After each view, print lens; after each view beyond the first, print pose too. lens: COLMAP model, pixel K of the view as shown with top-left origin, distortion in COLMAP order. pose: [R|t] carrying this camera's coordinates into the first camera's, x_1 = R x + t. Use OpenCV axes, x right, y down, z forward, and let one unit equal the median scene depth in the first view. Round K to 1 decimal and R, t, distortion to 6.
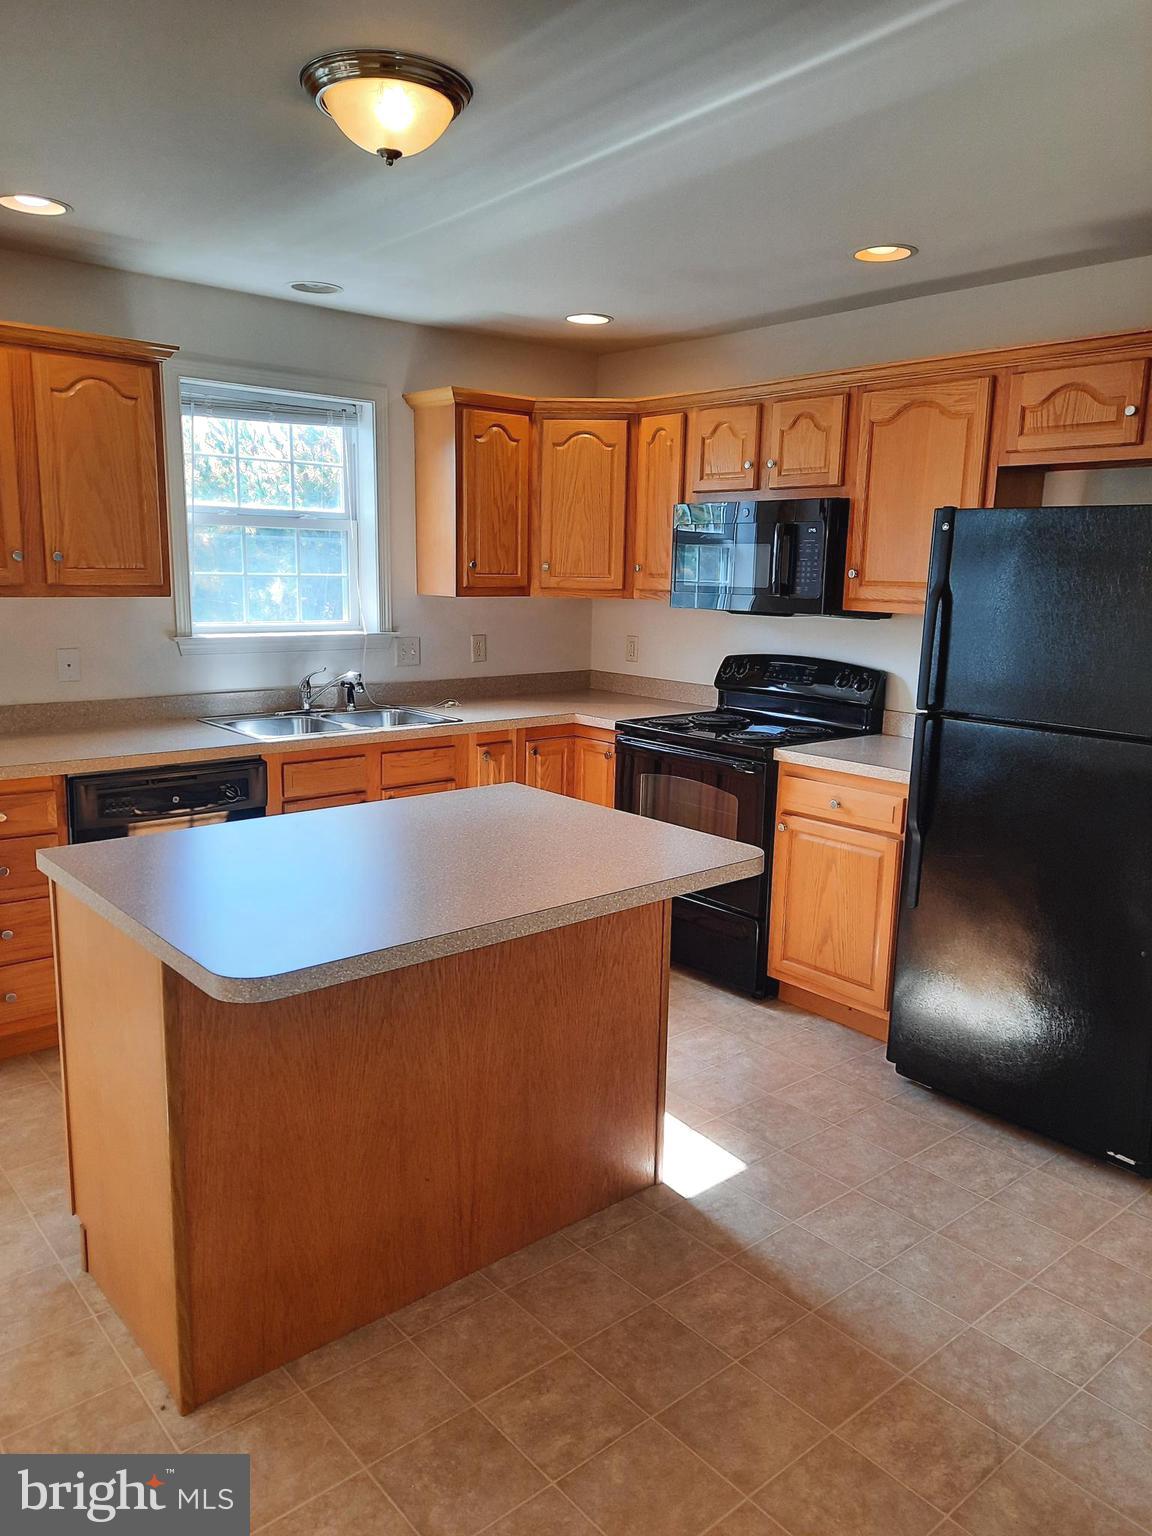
lens RADIAL K [[1113.9, 0, 570.2], [0, 1113.9, 773.7], [0, 0, 1]] dist [0.065496, -0.056964]
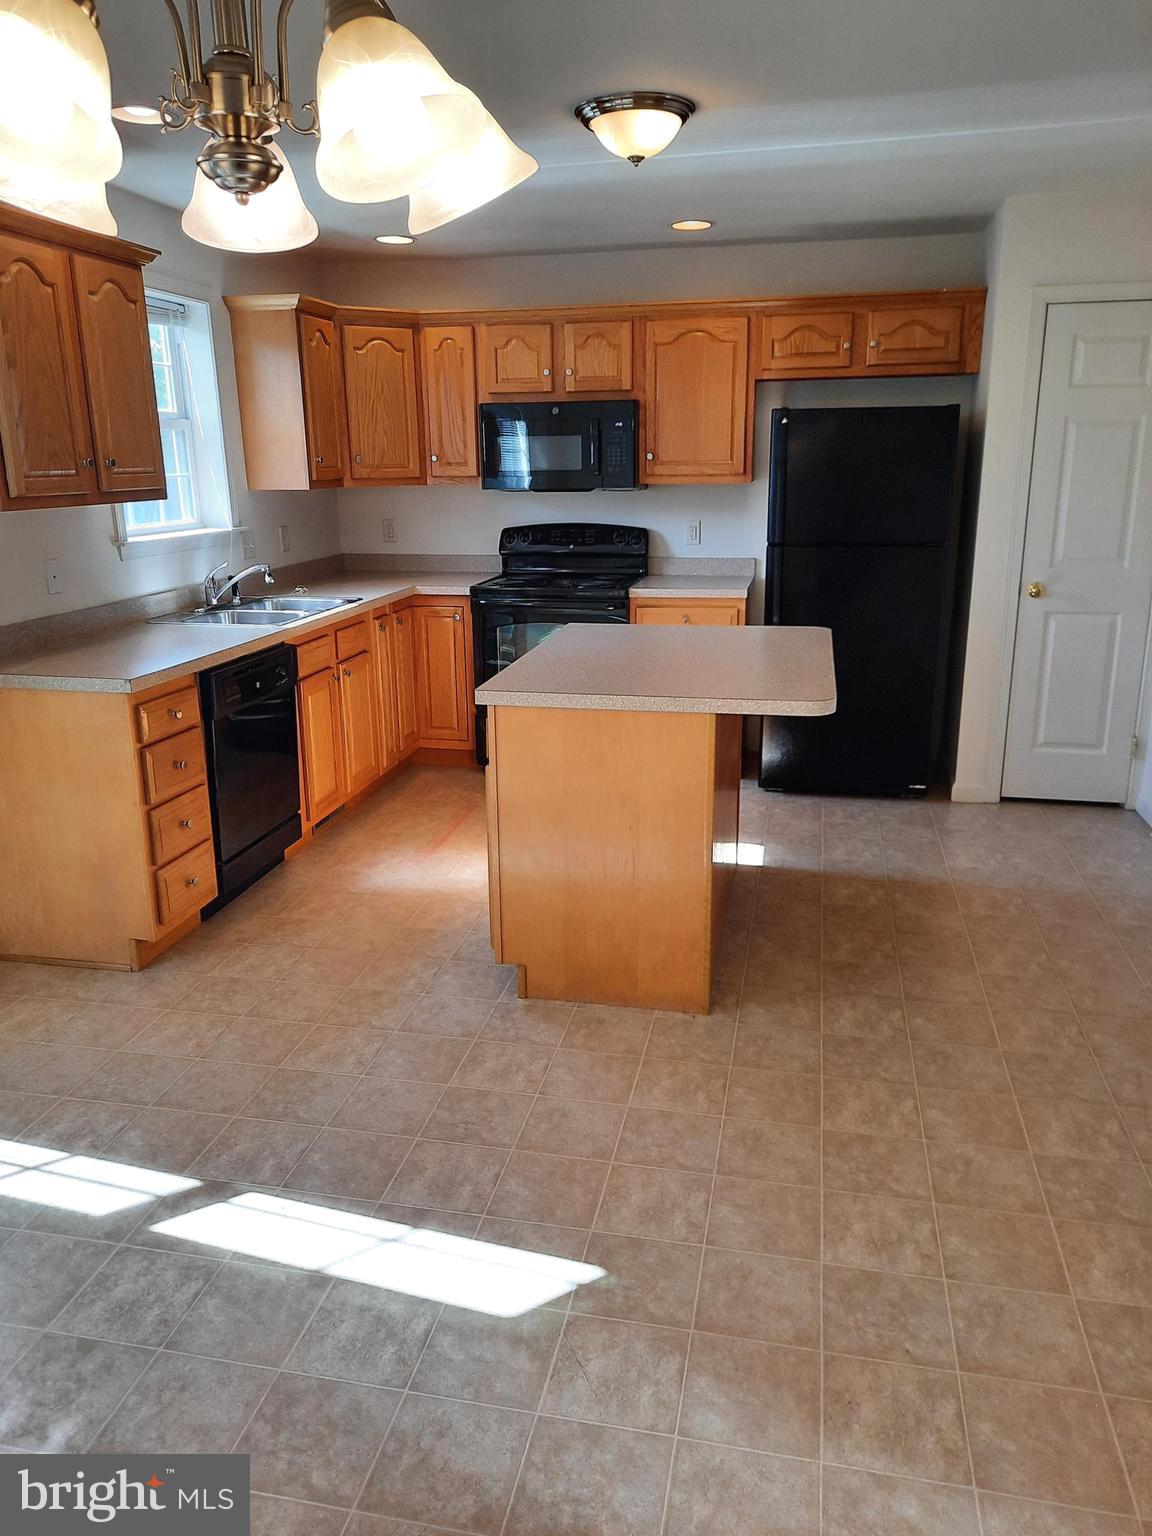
lens RADIAL K [[1113.9, 0, 570.2], [0, 1113.9, 773.7], [0, 0, 1]] dist [0.065496, -0.056964]
pose [[0.793218, -0.197005, 0.576190, -0.697303], [0.141499, 0.979952, 0.140260, -0.002439], [-0.592270, -0.029726, 0.805191, -0.064726]]
